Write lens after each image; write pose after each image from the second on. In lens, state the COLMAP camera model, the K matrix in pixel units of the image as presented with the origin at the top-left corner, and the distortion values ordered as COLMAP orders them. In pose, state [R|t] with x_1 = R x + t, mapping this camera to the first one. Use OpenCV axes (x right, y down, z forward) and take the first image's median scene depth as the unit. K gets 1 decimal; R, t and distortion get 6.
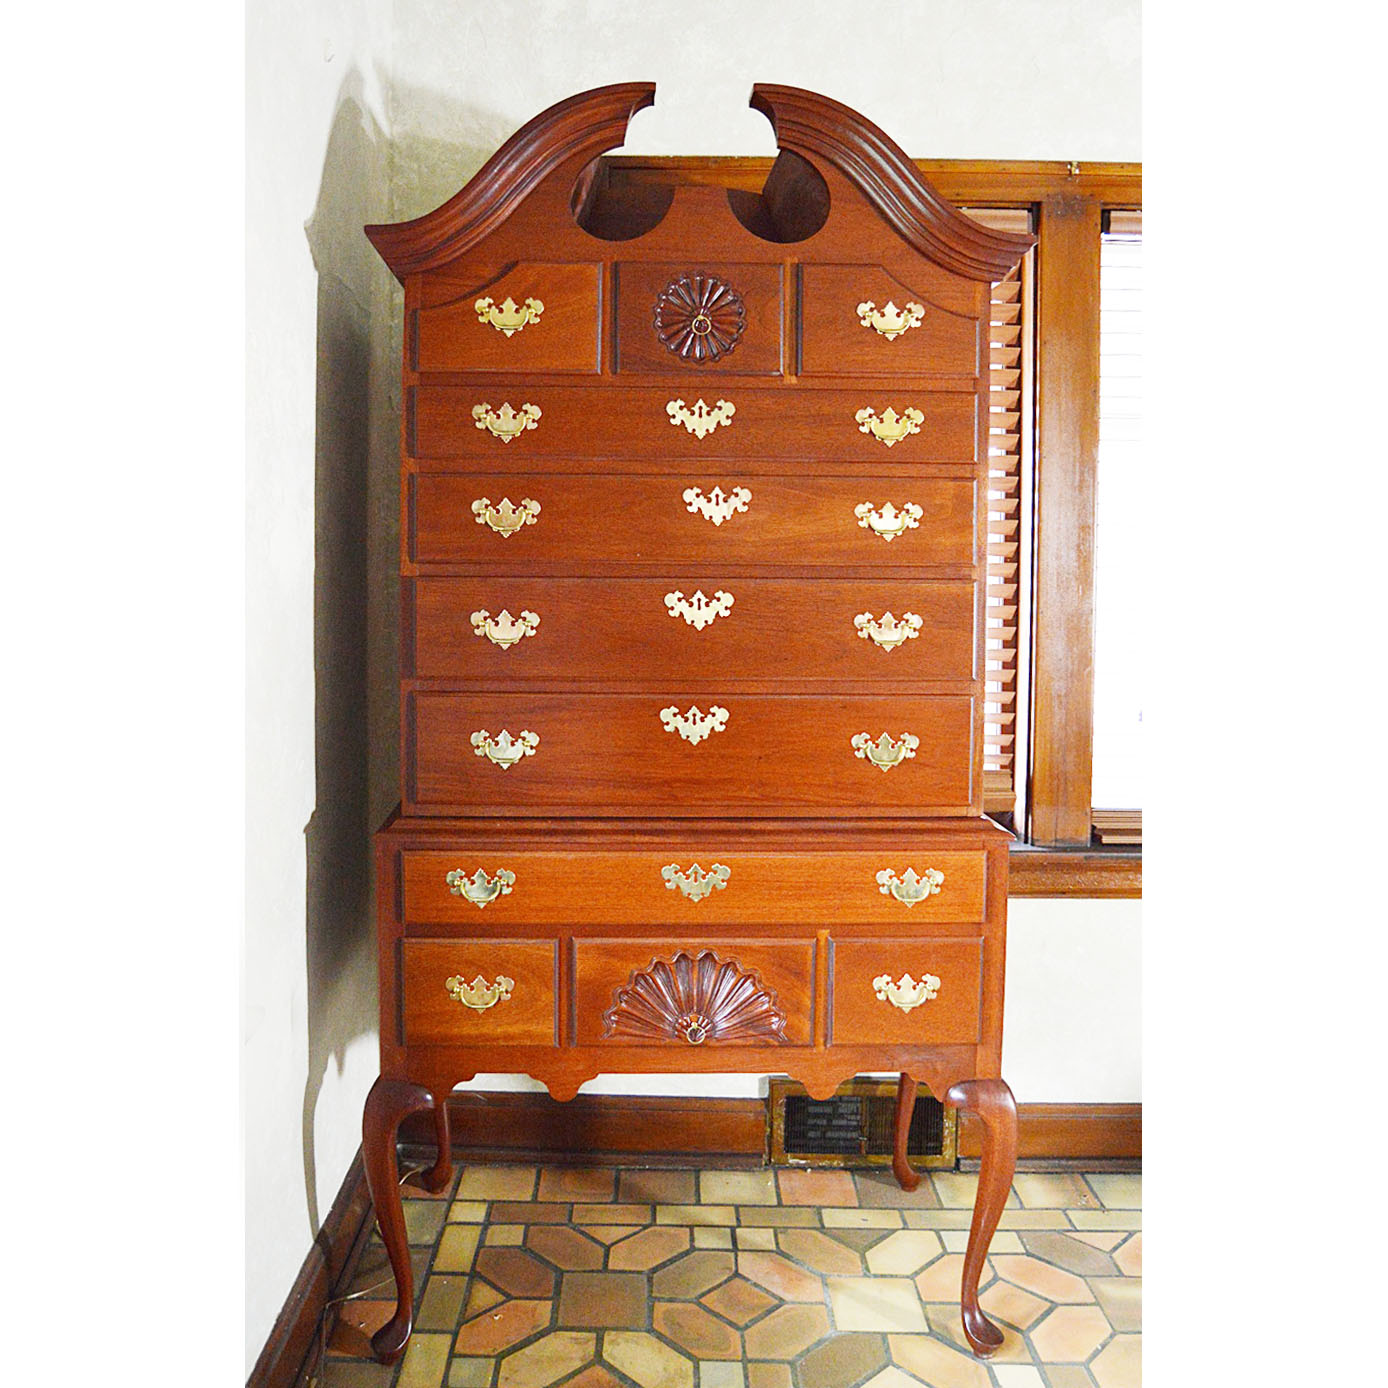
lens RADIAL K [[1212.6, 0, 613.2], [0, 1212.6, 573.4], [0, 0, 1]] dist [-0.104866, 0.047642]
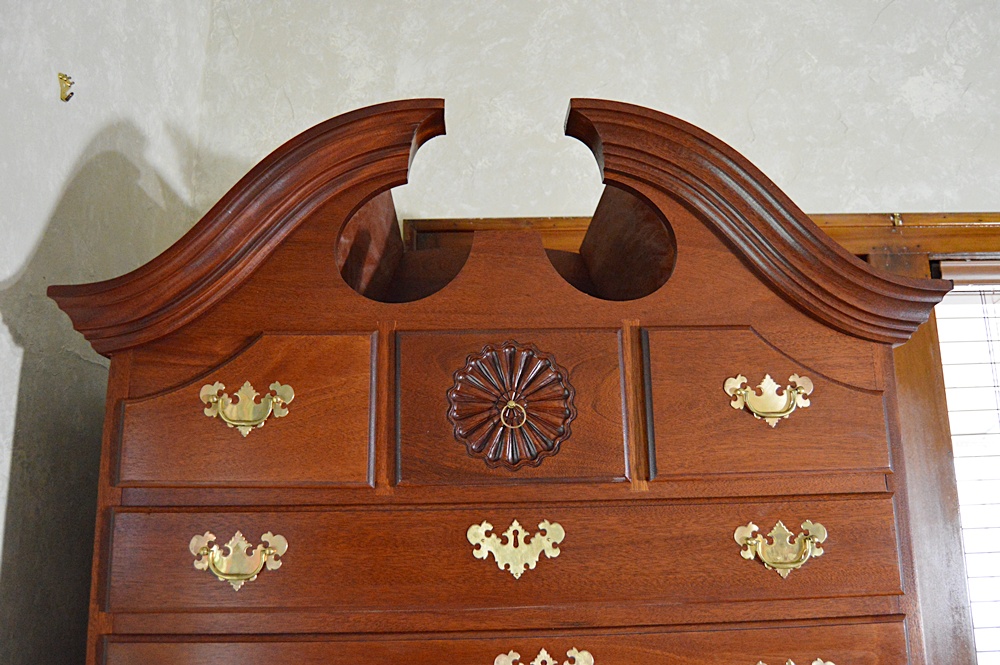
lens RADIAL K [[825.8, 0, 499.6], [0, 825.8, 312.2], [0, 0, 1]] dist [-0.080417, 0.017587]
pose [[0.999027, -0.018731, 0.039937, 0.046128], [0.028650, 0.963938, -0.264579, -0.133768], [-0.033541, 0.265465, 0.963537, 0.506102]]
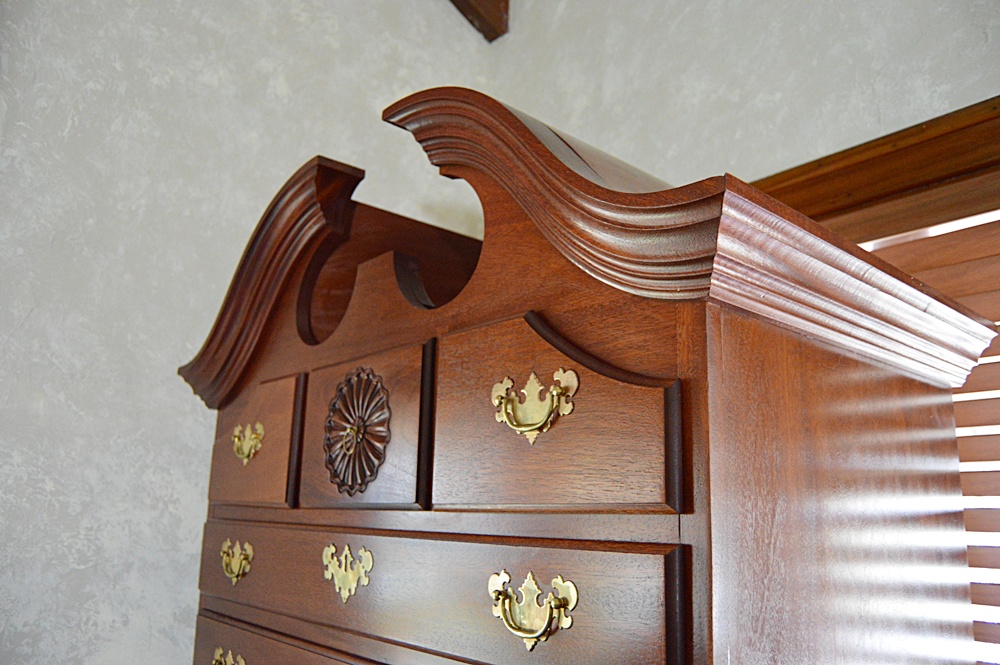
lens RADIAL K [[780.0, 0, 501.3], [0, 780.0, 329.6], [0, 0, 1]] dist [-0.099951, 0.040921]
pose [[0.651157, -0.169797, -0.739705, 0.483940], [-0.045893, 0.964059, -0.261696, -0.150633], [0.757555, 0.204353, 0.619961, 0.758335]]
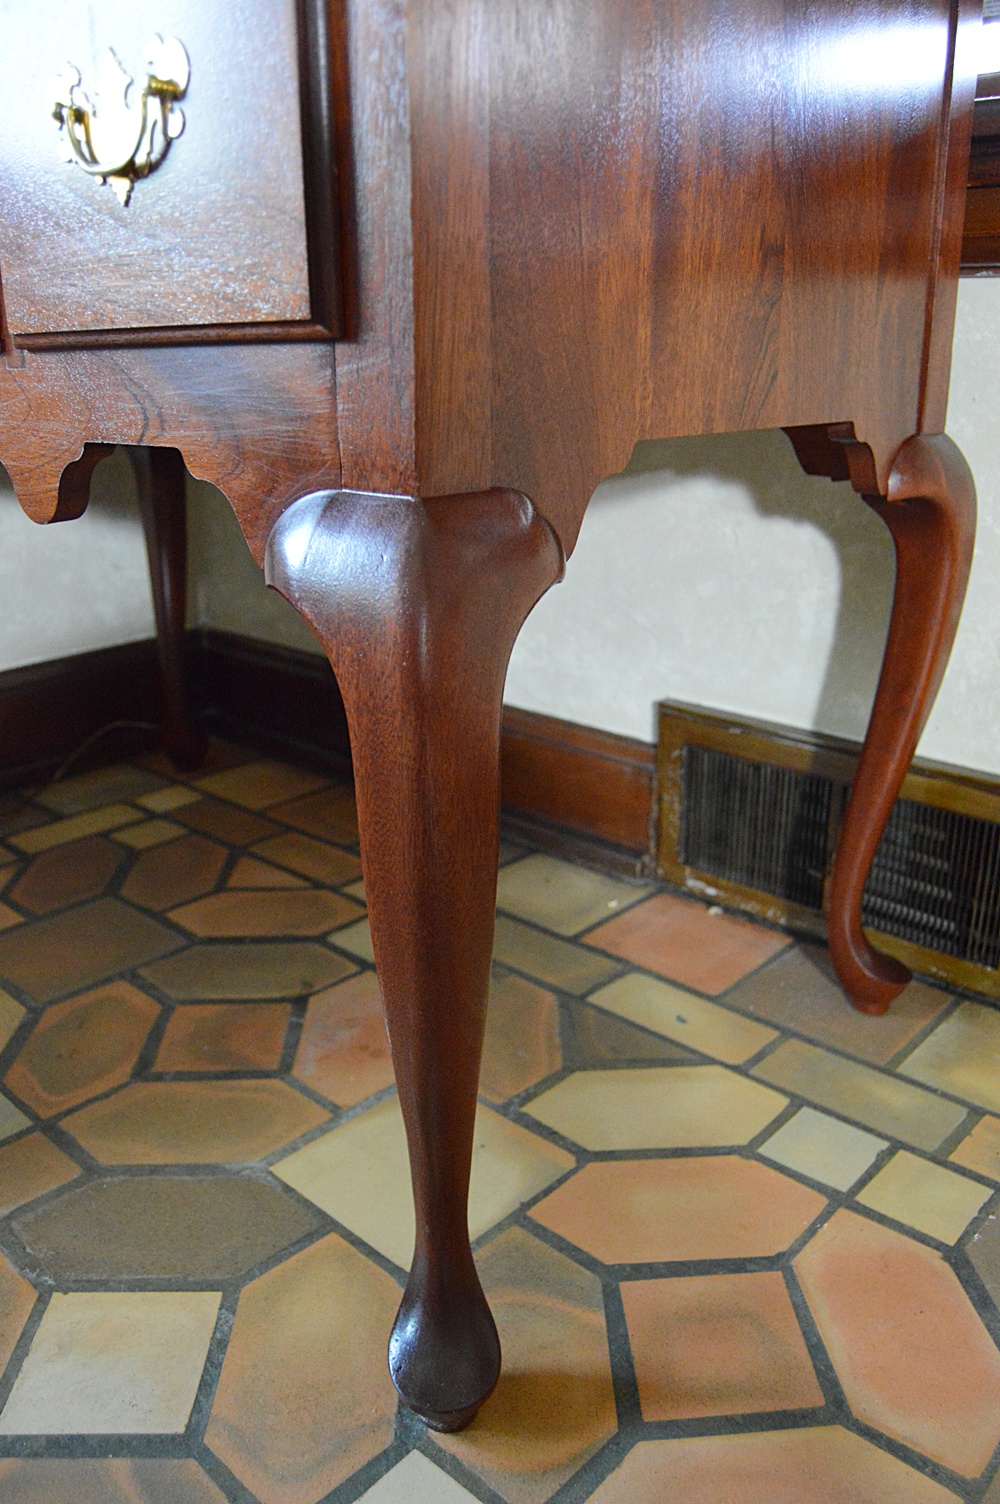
lens RADIAL K [[1173.0, 0, 522.4], [0, 1173.0, 748.8], [0, 0, 1]] dist [-0.099951, 0.040921]
pose [[0.775586, 0.199090, -0.599024, 0.491186], [-0.009385, 0.952493, 0.304416, 0.401034], [0.631173, -0.230479, 0.740608, 0.822188]]
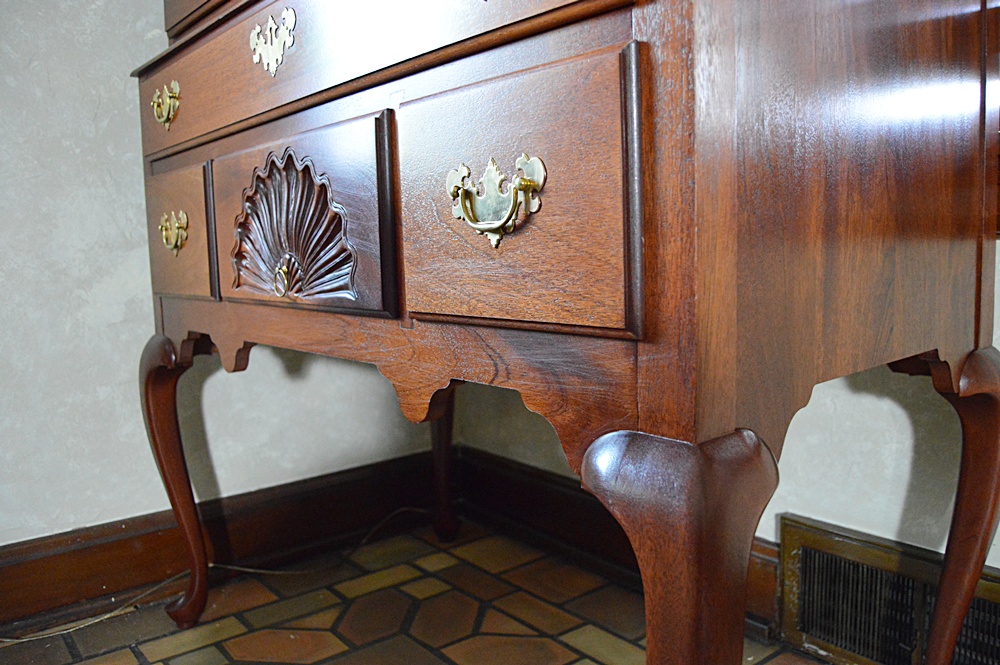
lens RADIAL K [[780.0, 0, 502.6], [0, 780.0, 325.6], [0, 0, 1]] dist [-0.099951, 0.040921]
pose [[0.658265, 0.056829, -0.750638, 0.463883], [0.010834, 0.996328, 0.084930, 0.368558], [0.752708, -0.064039, 0.655232, 0.796038]]
